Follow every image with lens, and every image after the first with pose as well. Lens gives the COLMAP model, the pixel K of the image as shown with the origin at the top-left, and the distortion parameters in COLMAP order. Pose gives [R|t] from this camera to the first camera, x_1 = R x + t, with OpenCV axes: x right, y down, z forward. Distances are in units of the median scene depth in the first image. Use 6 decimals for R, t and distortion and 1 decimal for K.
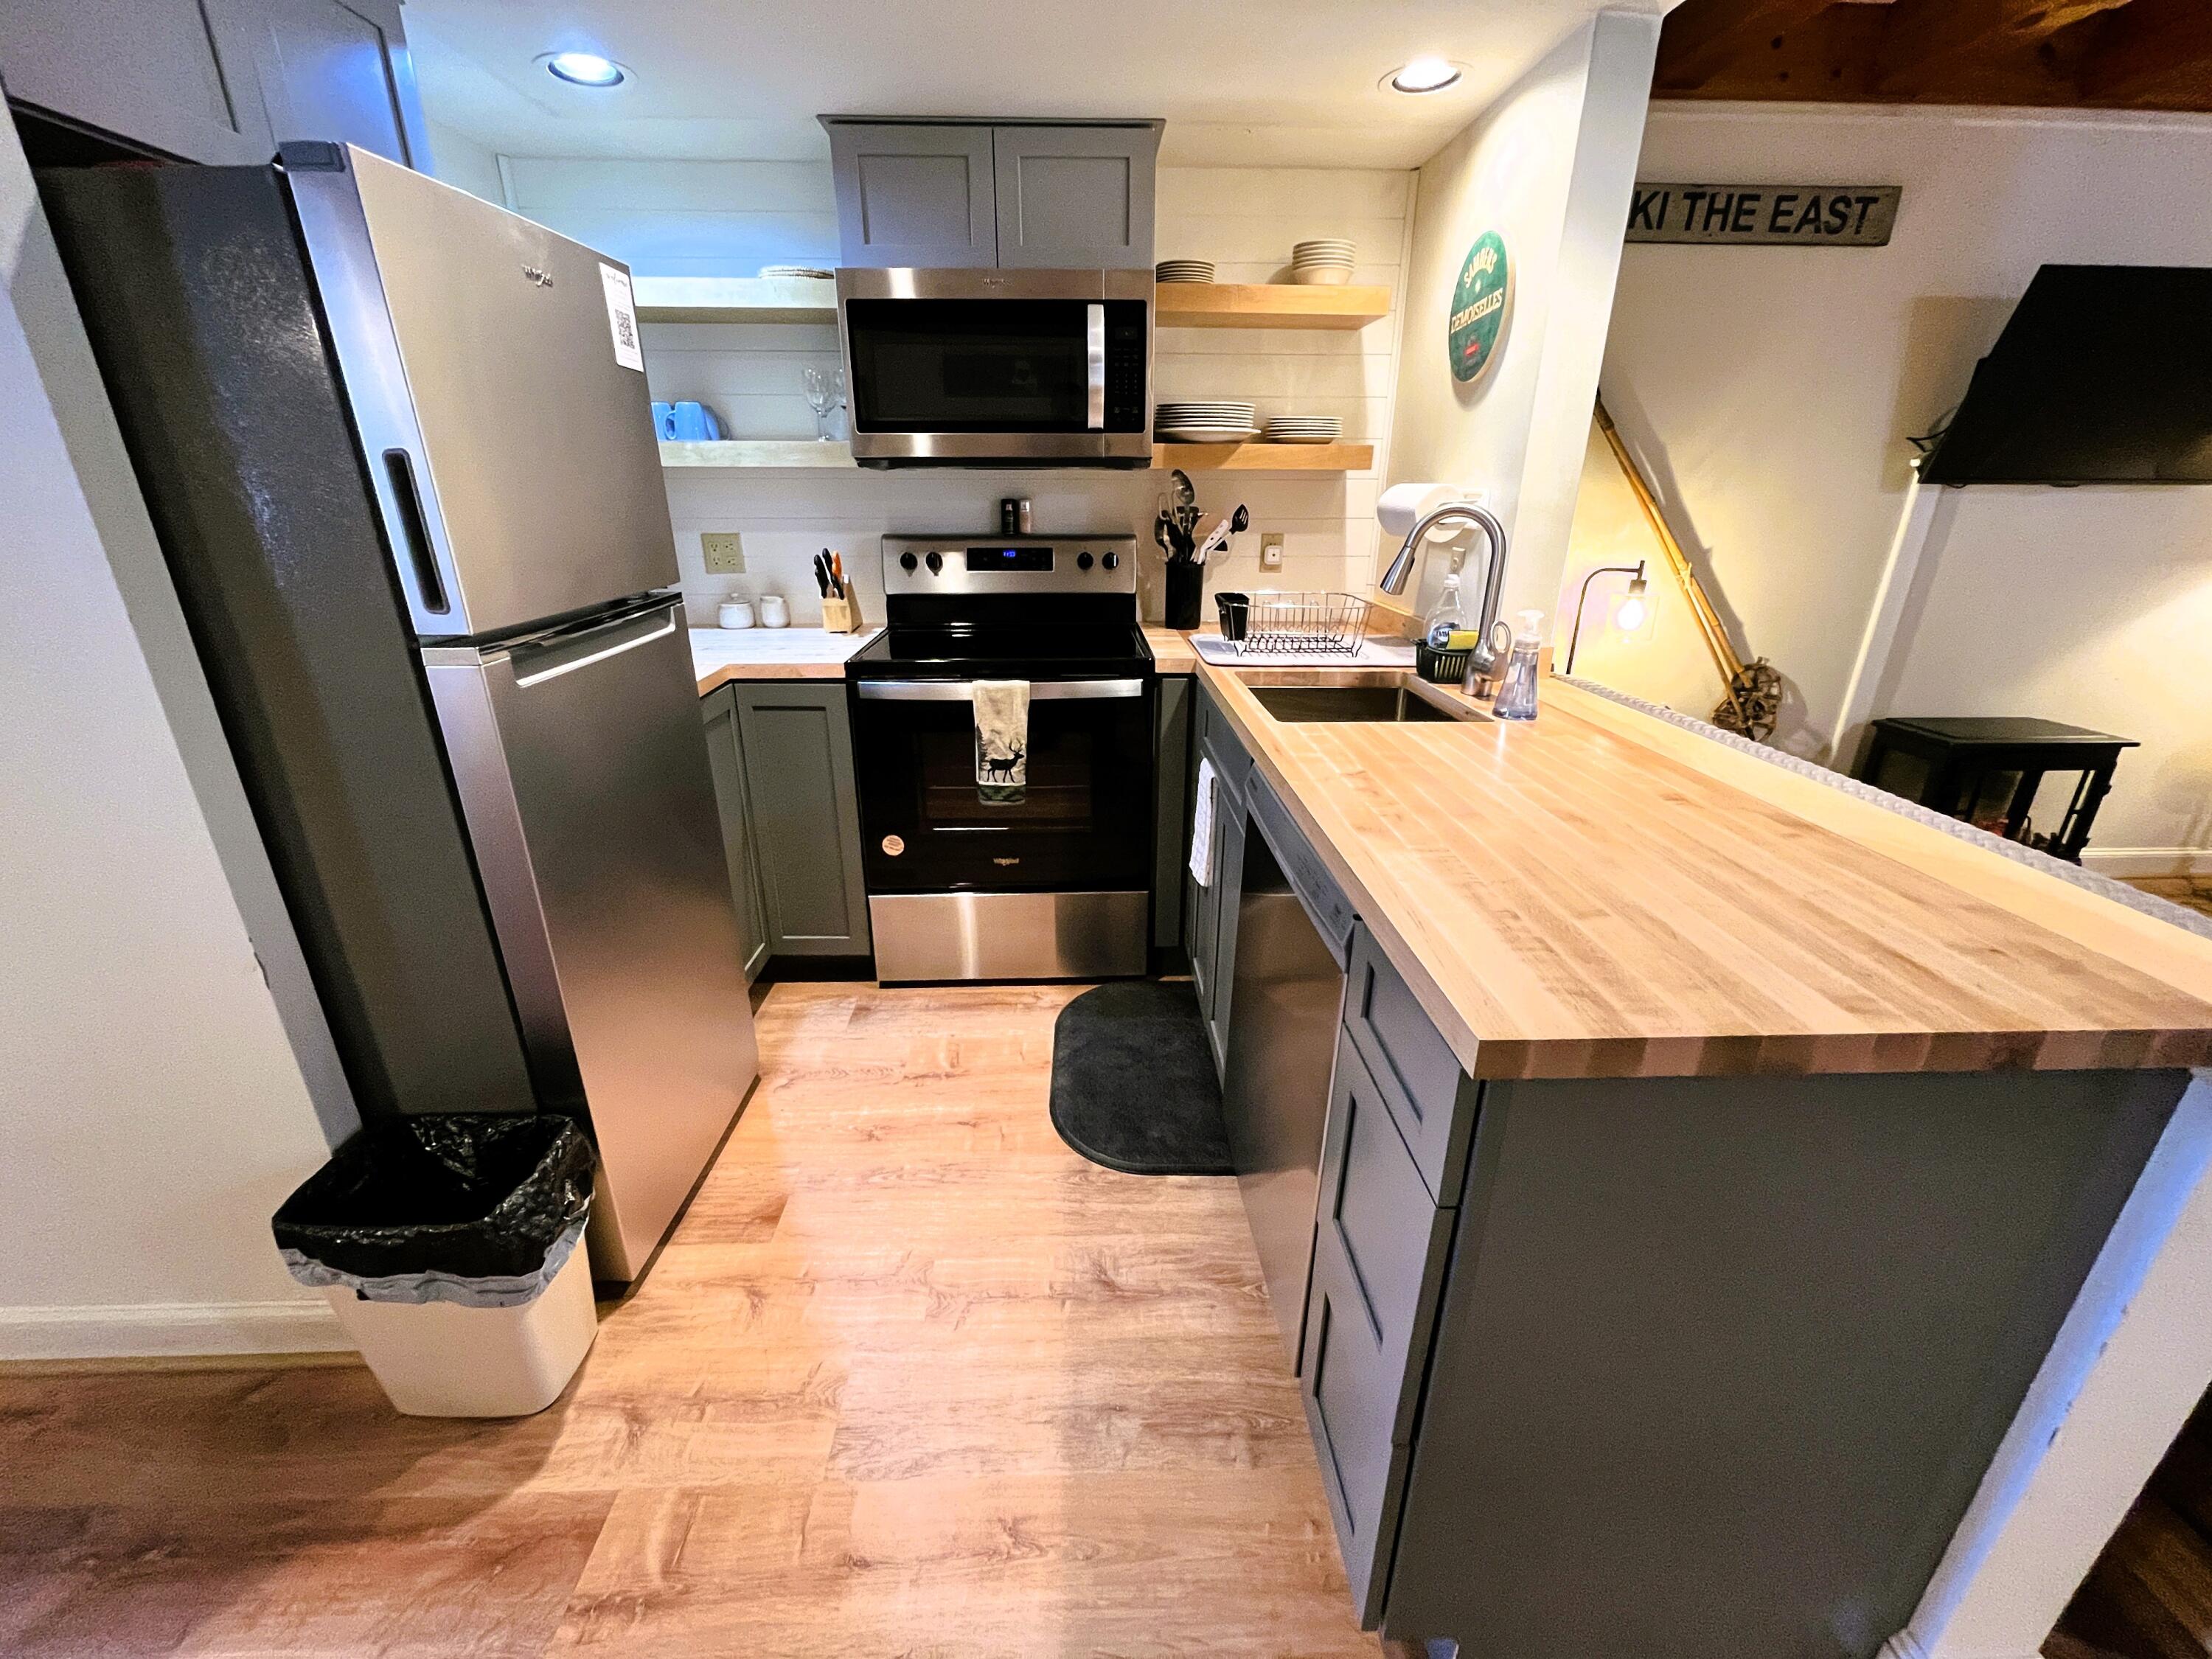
lens RADIAL K [[898.2, 0, 1101.6], [0, 898.2, 829.2], [0, 0, 1]] dist [-0.003798, 0.000199]
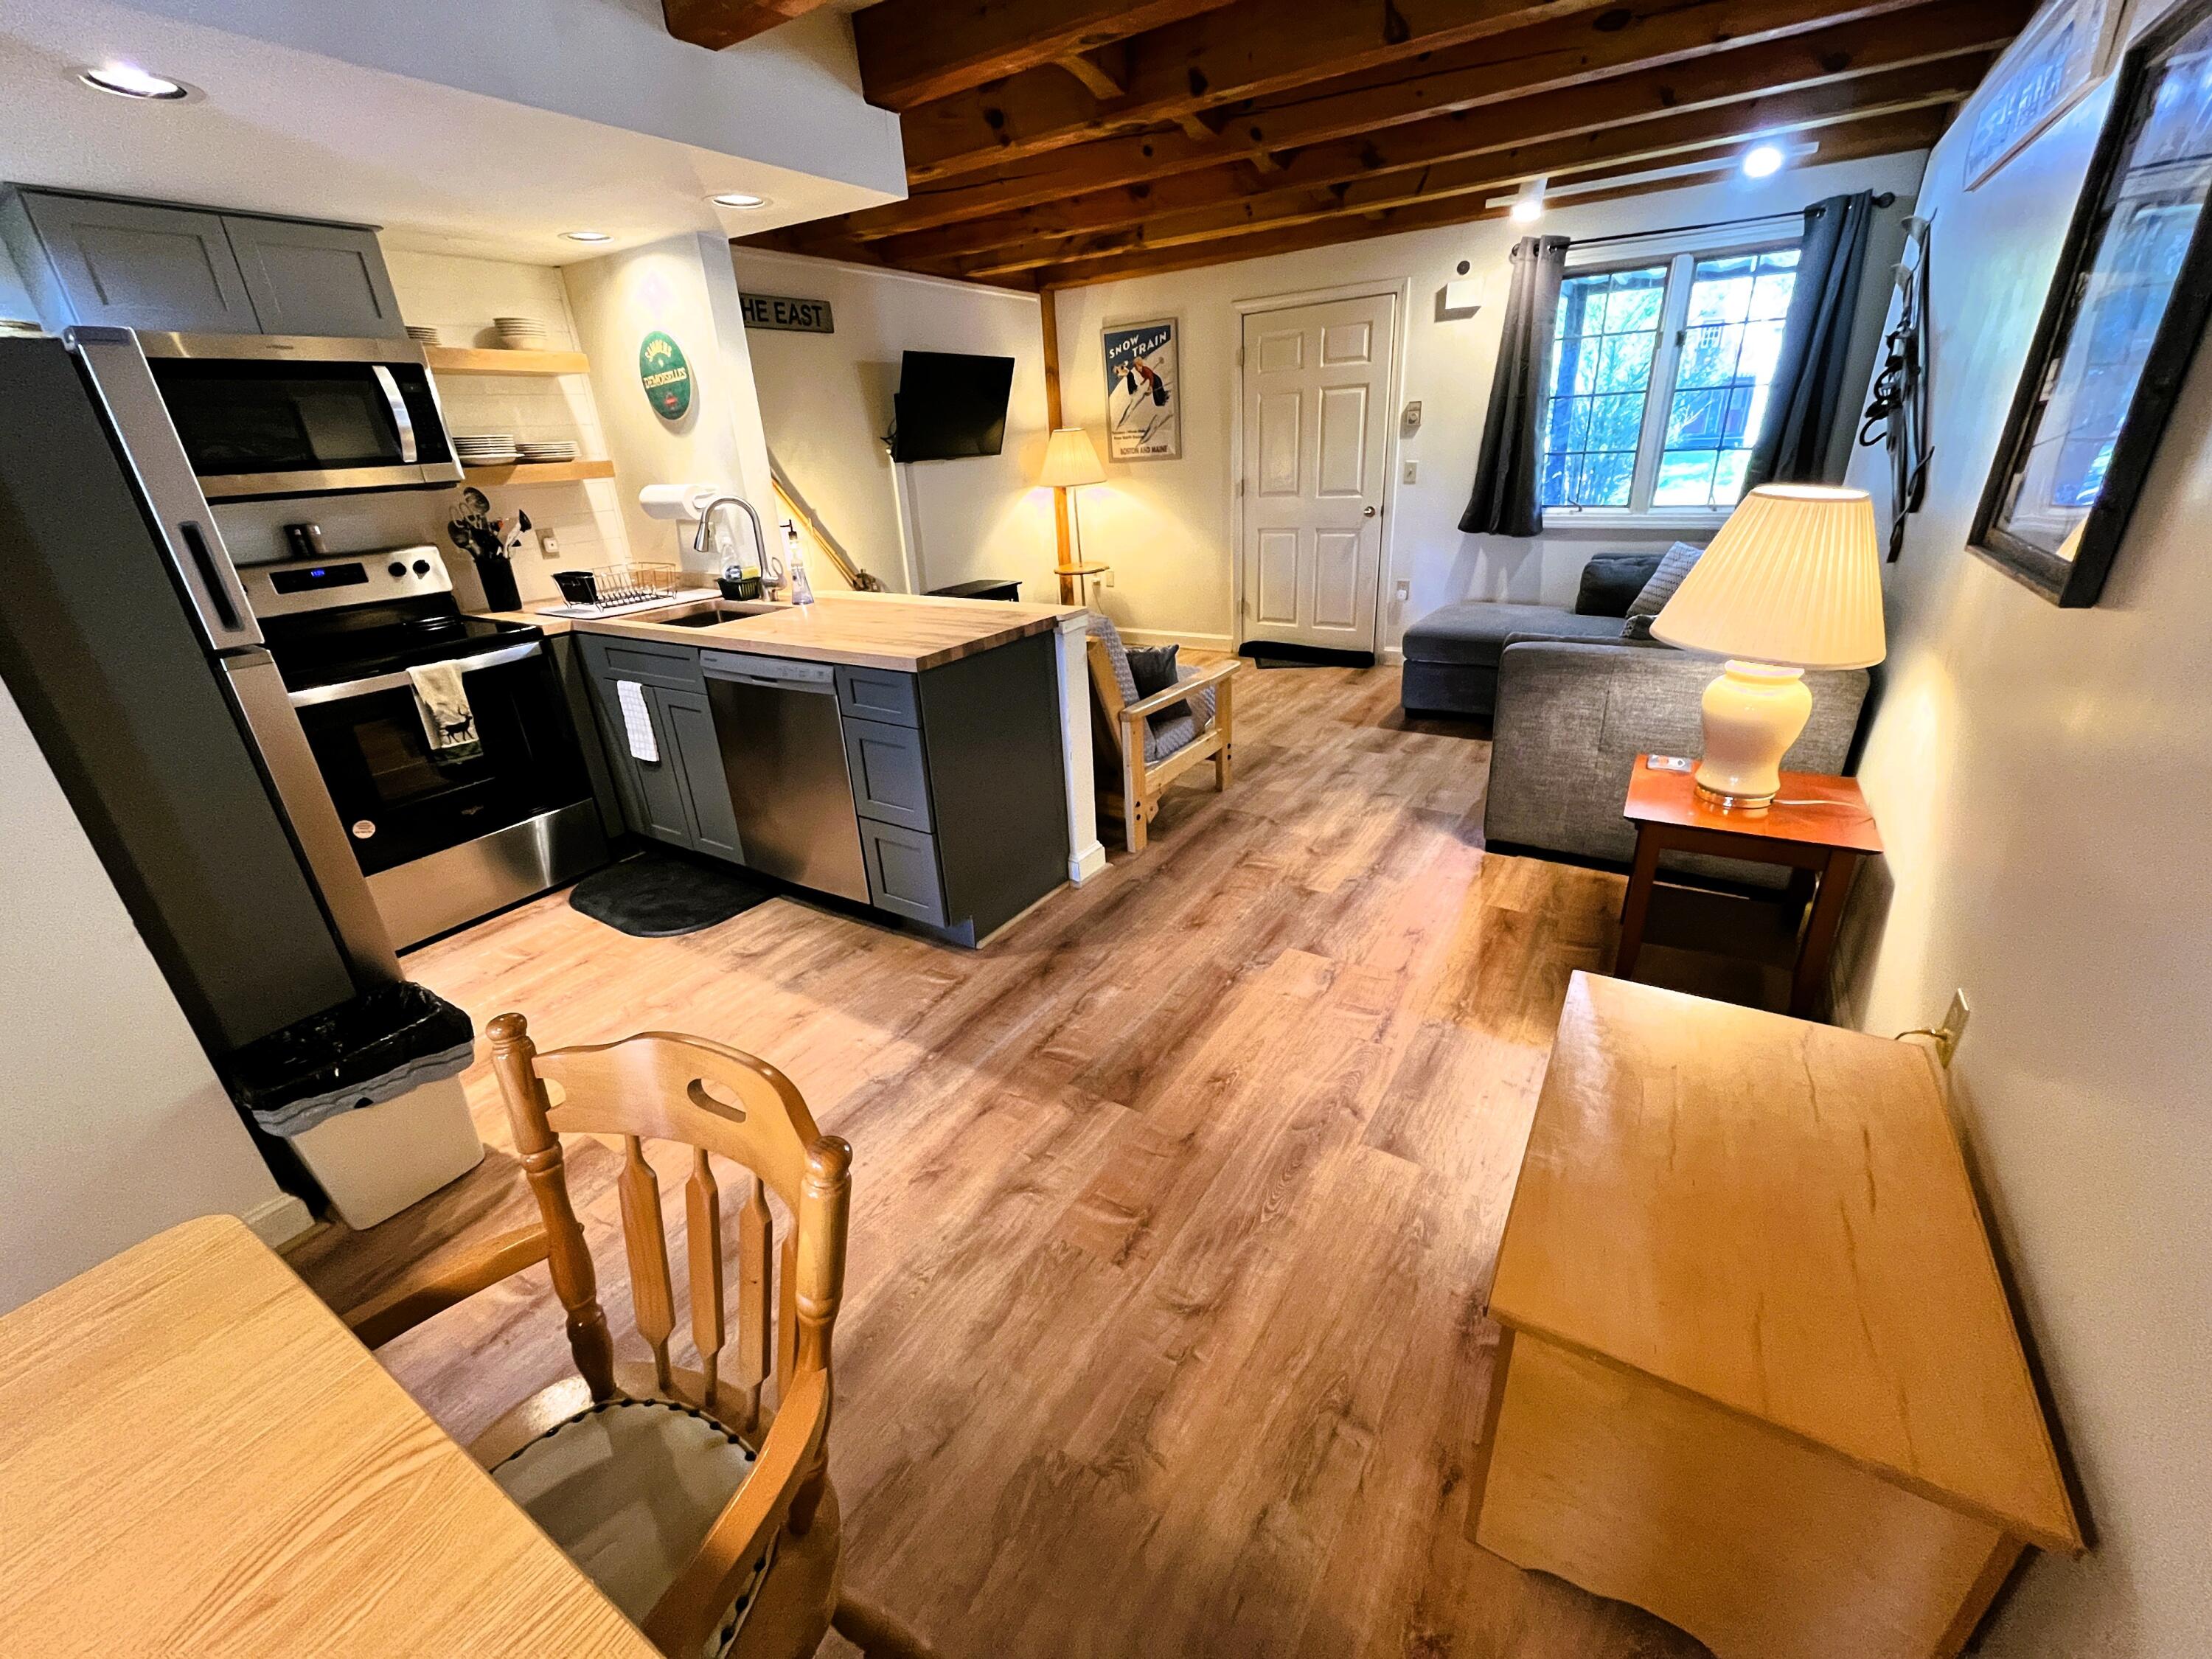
lens RADIAL K [[898.2, 0, 1100.5], [0, 898.2, 828.2], [0, 0, 1]] dist [-0.003798, 0.000199]
pose [[0.570556, -0.357580, 0.739326, -0.551491], [0.339372, 0.922433, 0.184239, 0.128056], [-0.747859, 0.145788, 0.647652, -0.464225]]
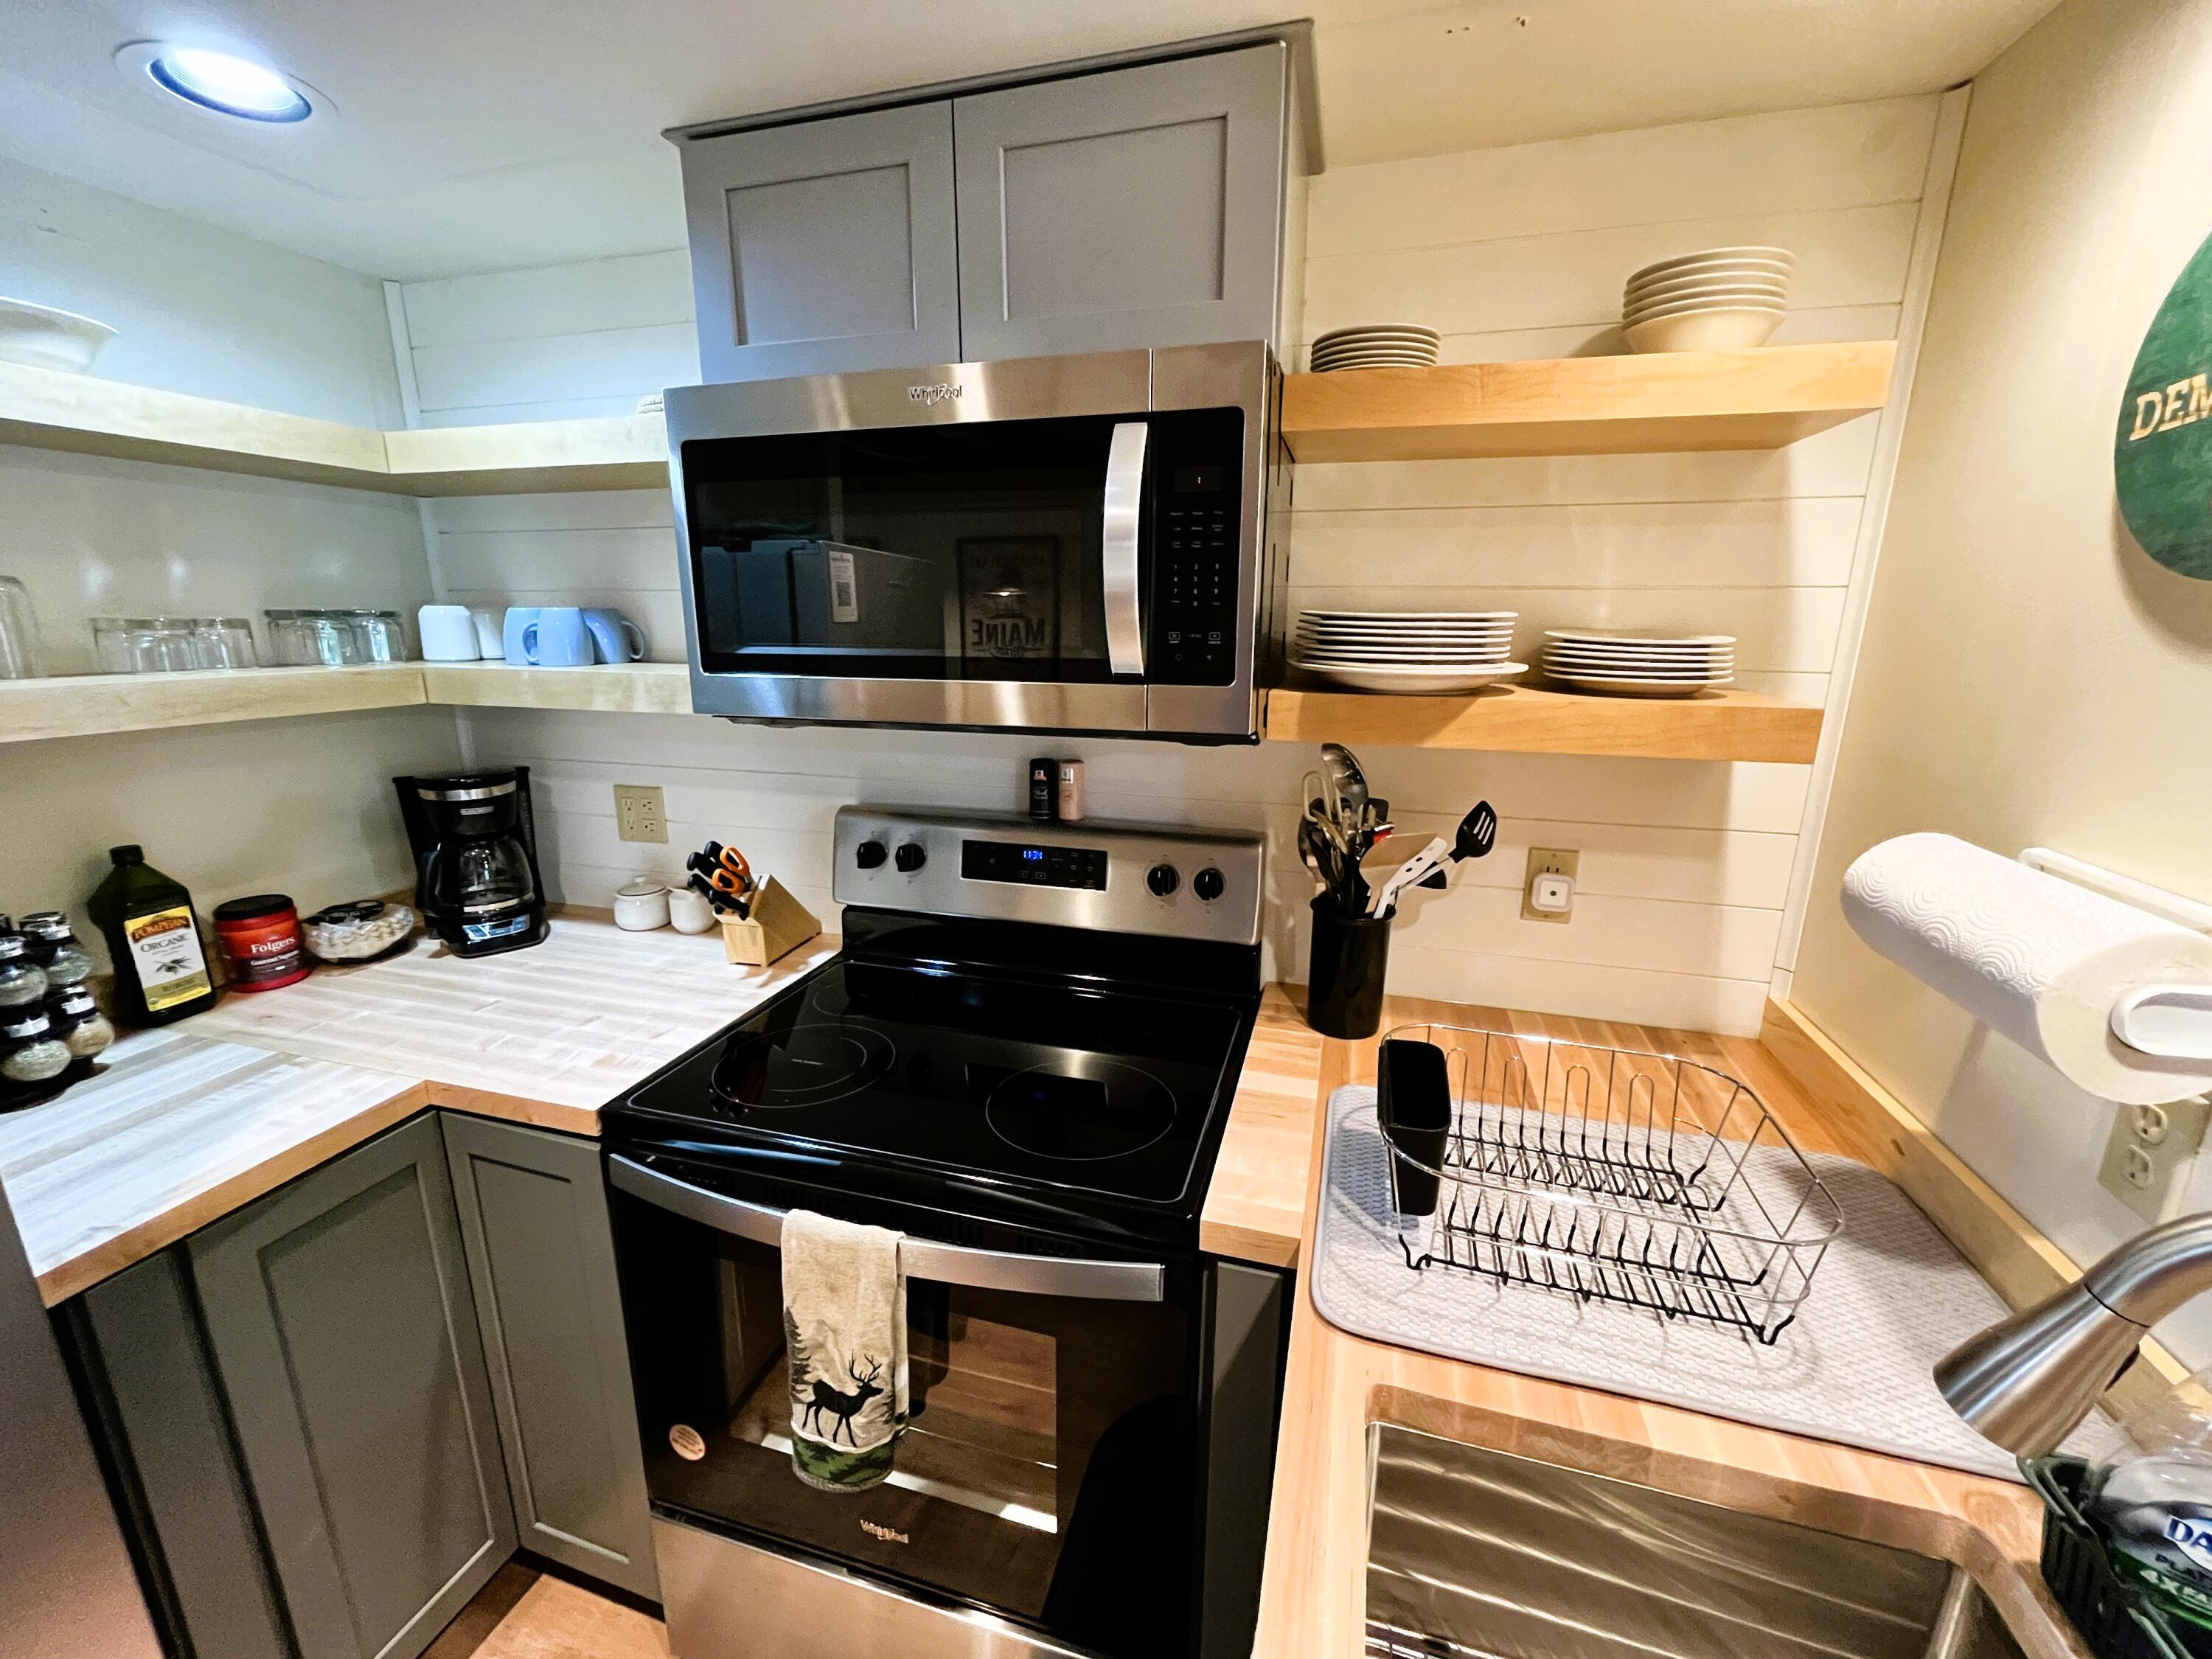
lens RADIAL K [[898.2, 0, 1101.4], [0, 898.2, 830.6], [0, 0, 1]] dist [-0.003798, 0.000199]
pose [[0.949996, 0.075936, -0.302888, 0.121768], [-0.115015, 0.986879, -0.113323, -0.299151], [0.290308, 0.142493, 0.946265, 0.543025]]
